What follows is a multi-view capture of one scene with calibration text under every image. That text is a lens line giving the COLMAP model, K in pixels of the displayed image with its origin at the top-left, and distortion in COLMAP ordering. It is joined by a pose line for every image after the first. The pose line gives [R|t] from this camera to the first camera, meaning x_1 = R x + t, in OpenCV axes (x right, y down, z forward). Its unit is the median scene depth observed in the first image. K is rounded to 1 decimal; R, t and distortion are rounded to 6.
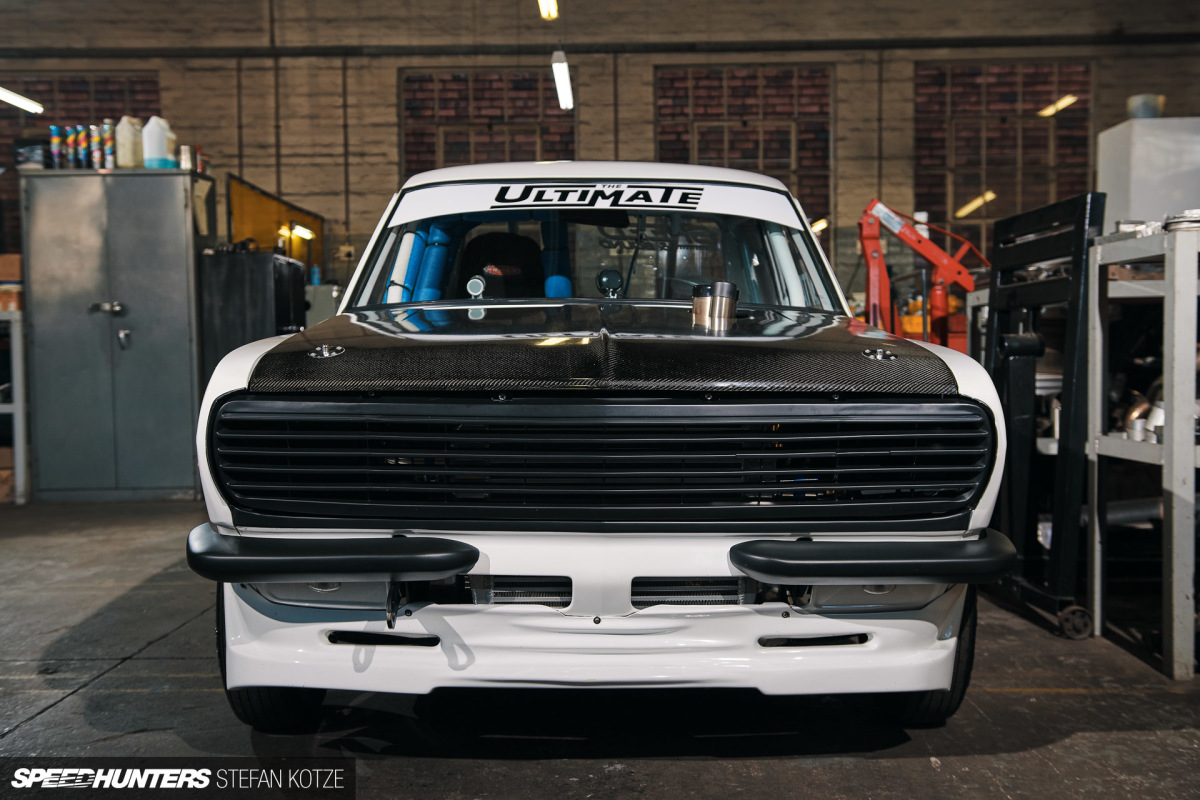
lens RADIAL K [[1286.0, 0, 598.6], [0, 1286.0, 403.3], [0, 0, 1]] dist [0.049496, 0.000000]
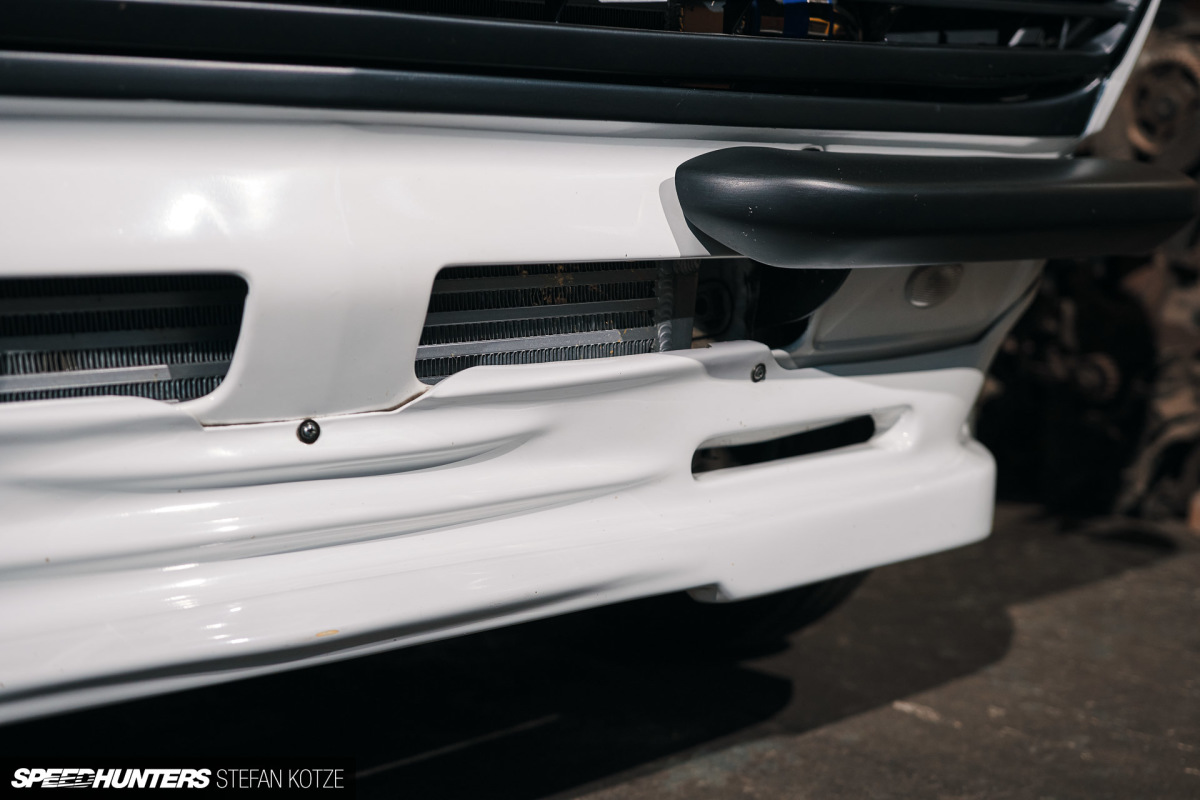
lens RADIAL K [[1766.2, 0, 599.7], [0, 1766.2, 400.7], [0, 0, 1]] dist [0.027292, 0.000000]
pose [[0.800775, -0.080718, 0.593501, -0.082797], [0.044510, 0.996157, 0.075426, 0.060673], [-0.597309, -0.033983, 0.801291, 0.290028]]
